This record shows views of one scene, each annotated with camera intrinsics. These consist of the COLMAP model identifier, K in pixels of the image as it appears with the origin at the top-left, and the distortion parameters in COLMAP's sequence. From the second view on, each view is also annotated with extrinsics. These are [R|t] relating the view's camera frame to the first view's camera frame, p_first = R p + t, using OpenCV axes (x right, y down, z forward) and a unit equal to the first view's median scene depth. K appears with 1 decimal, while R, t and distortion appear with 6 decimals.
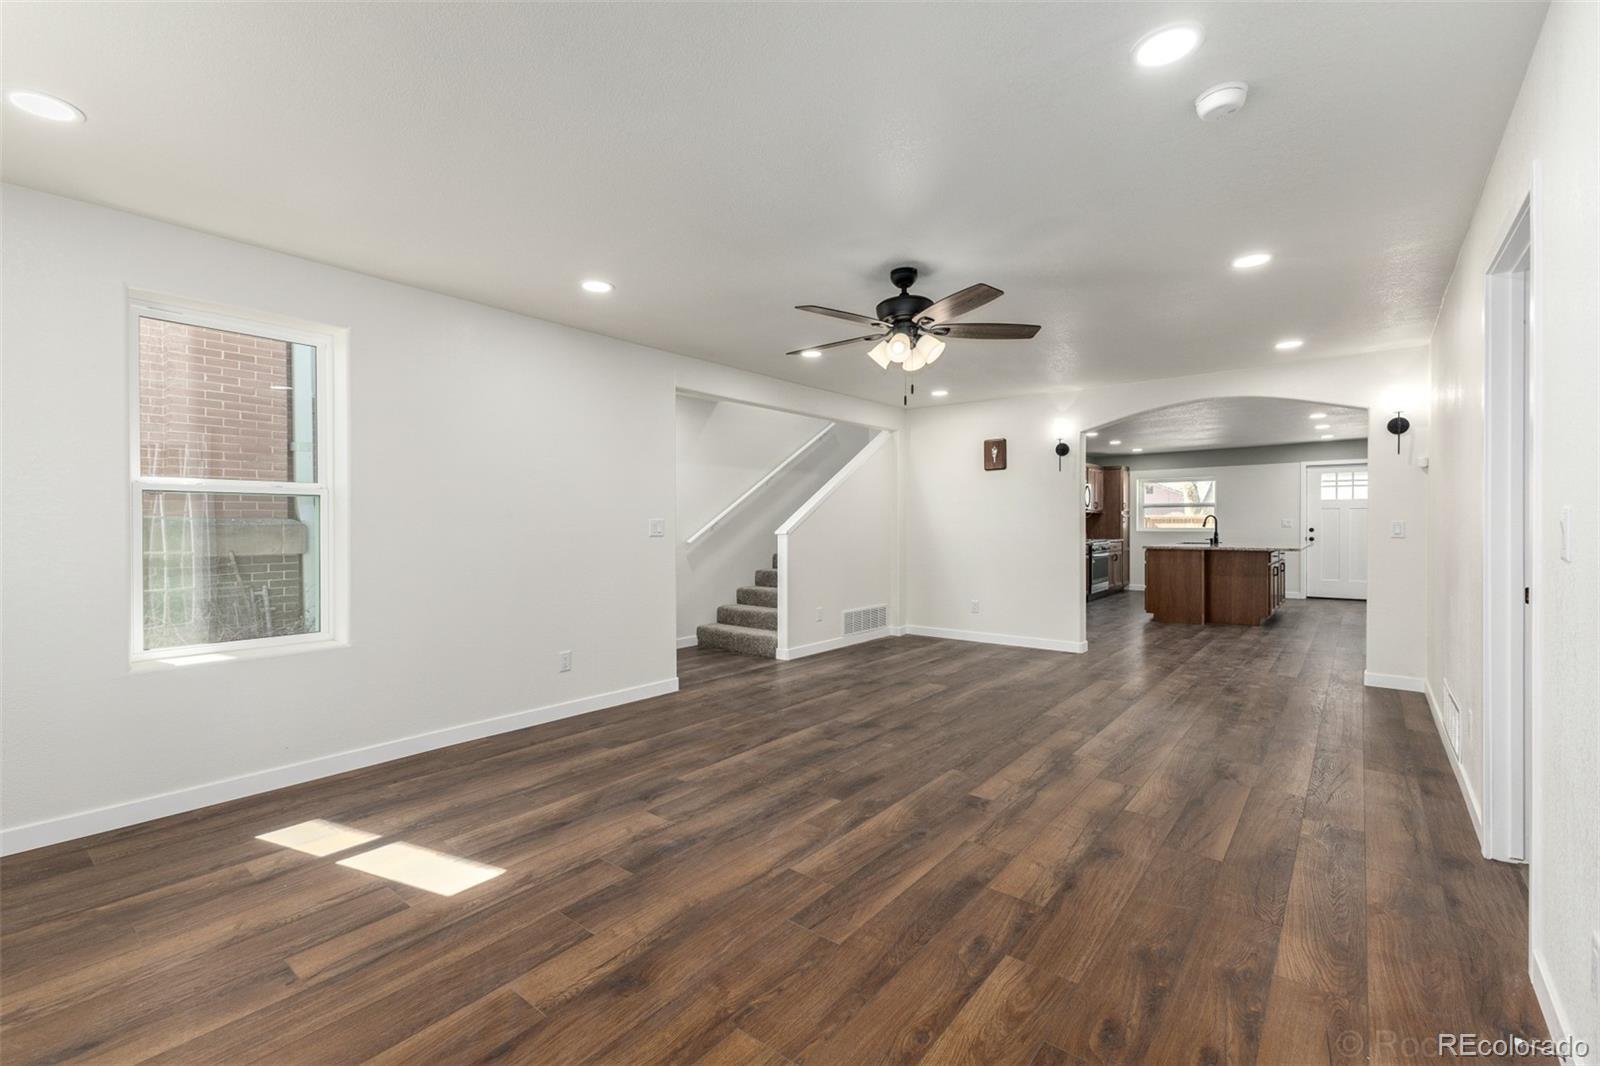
lens RADIAL K [[693.1, 0, 798.3], [0, 693.1, 526.1], [0, 0, 1]] dist [0.008231, -0.000487]
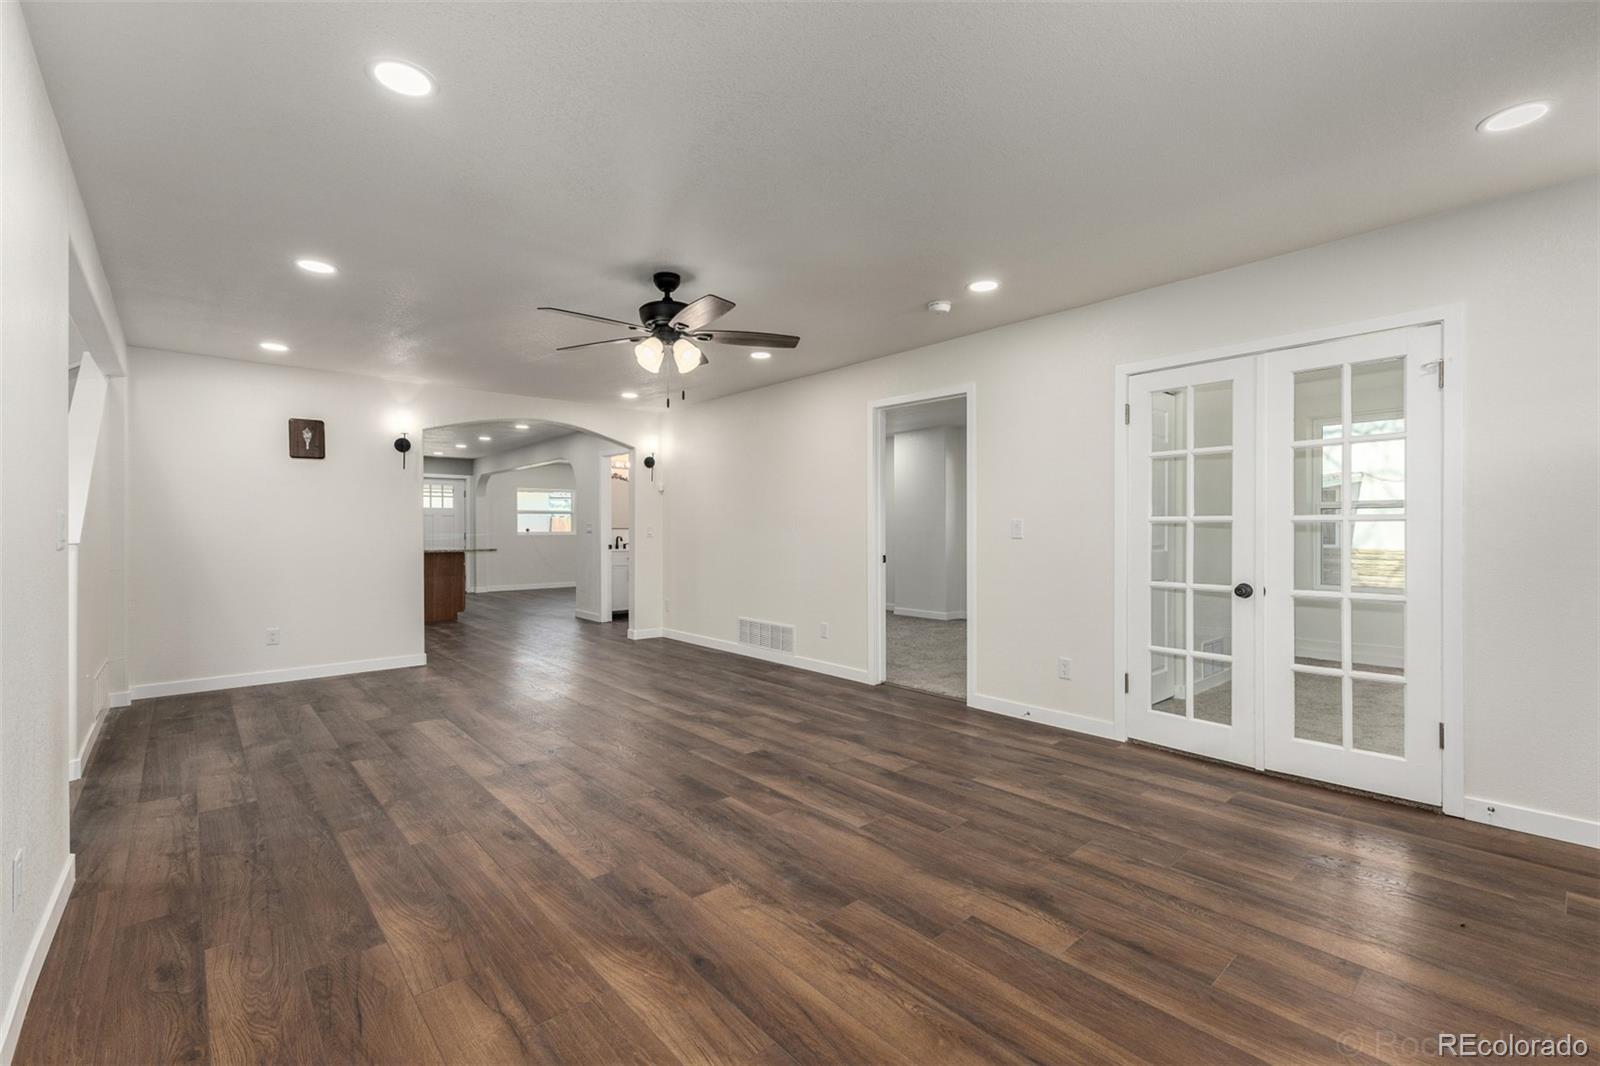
lens RADIAL K [[693.1, 0, 798.3], [0, 693.1, 526.1], [0, 0, 1]] dist [0.008231, -0.000487]
pose [[0.164187, 0.004946, 0.986417, -0.839818], [0.005112, 0.999970, -0.005865, 0.007008], [-0.986416, 0.006005, 0.164156, 0.667092]]
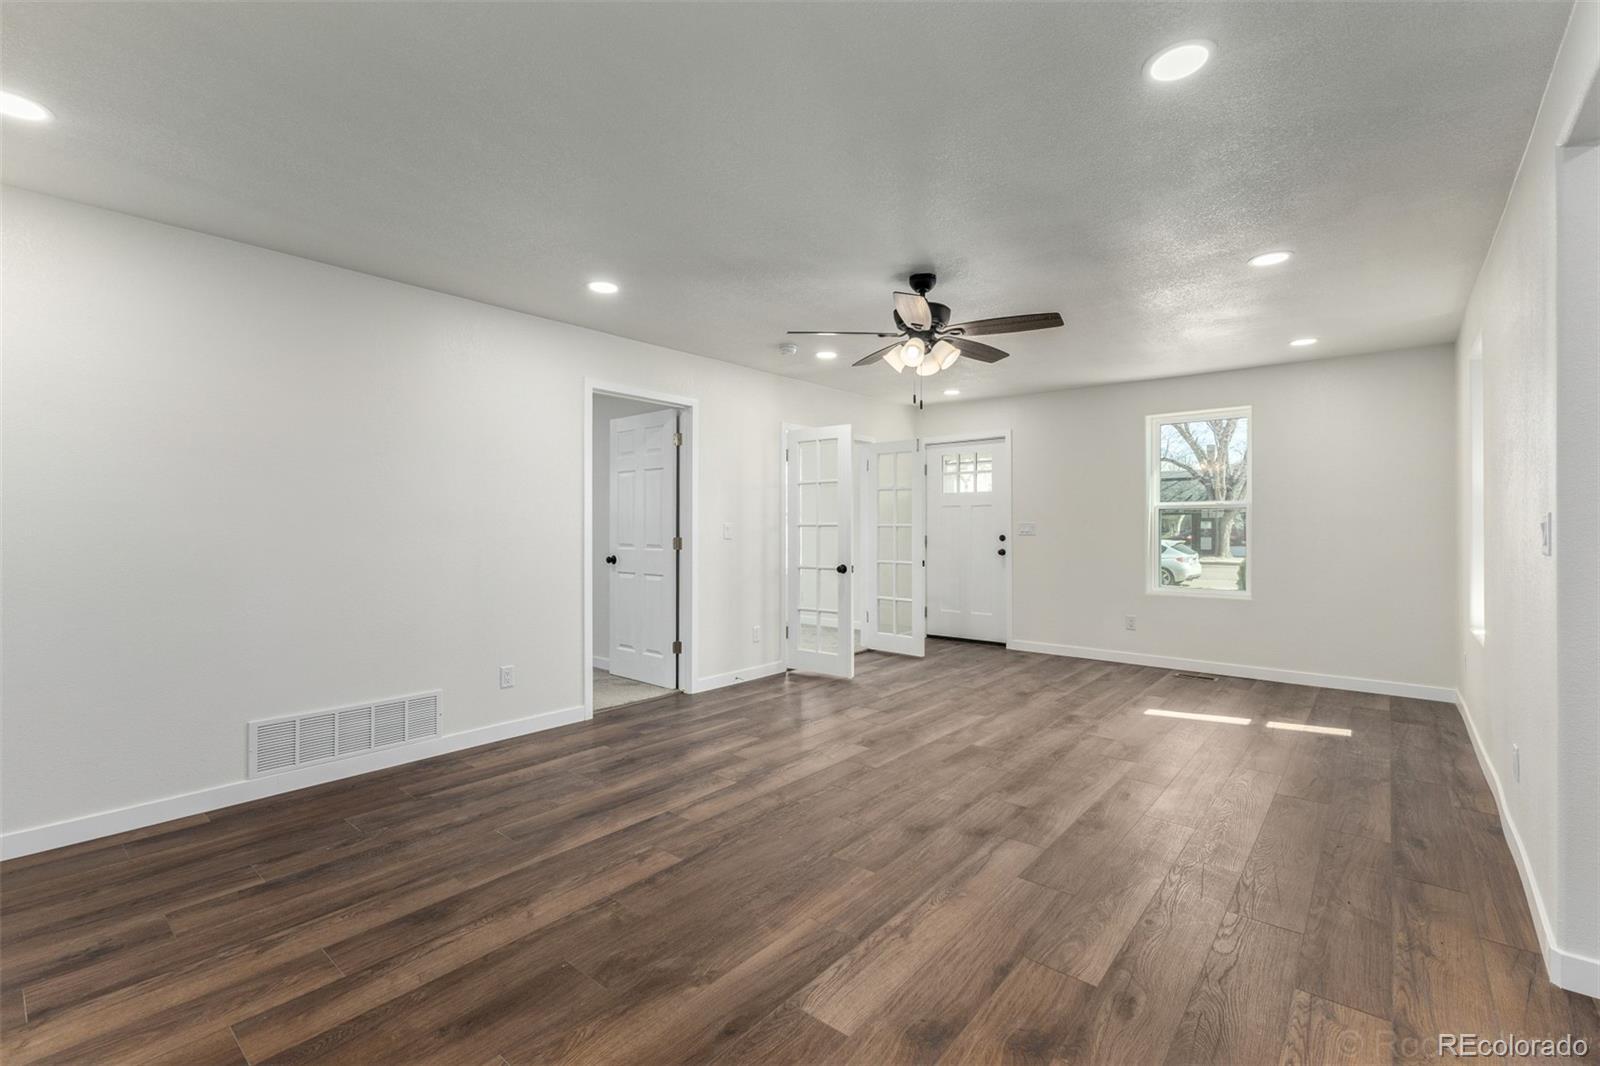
lens RADIAL K [[693.1, 0, 798.3], [0, 693.1, 526.1], [0, 0, 1]] dist [0.008231, -0.000487]
pose [[-0.999790, 0.005614, 0.019720, 0.321511], [0.005650, 0.999982, 0.001782, -0.007090], [-0.019709, 0.001893, -0.999804, 2.071183]]
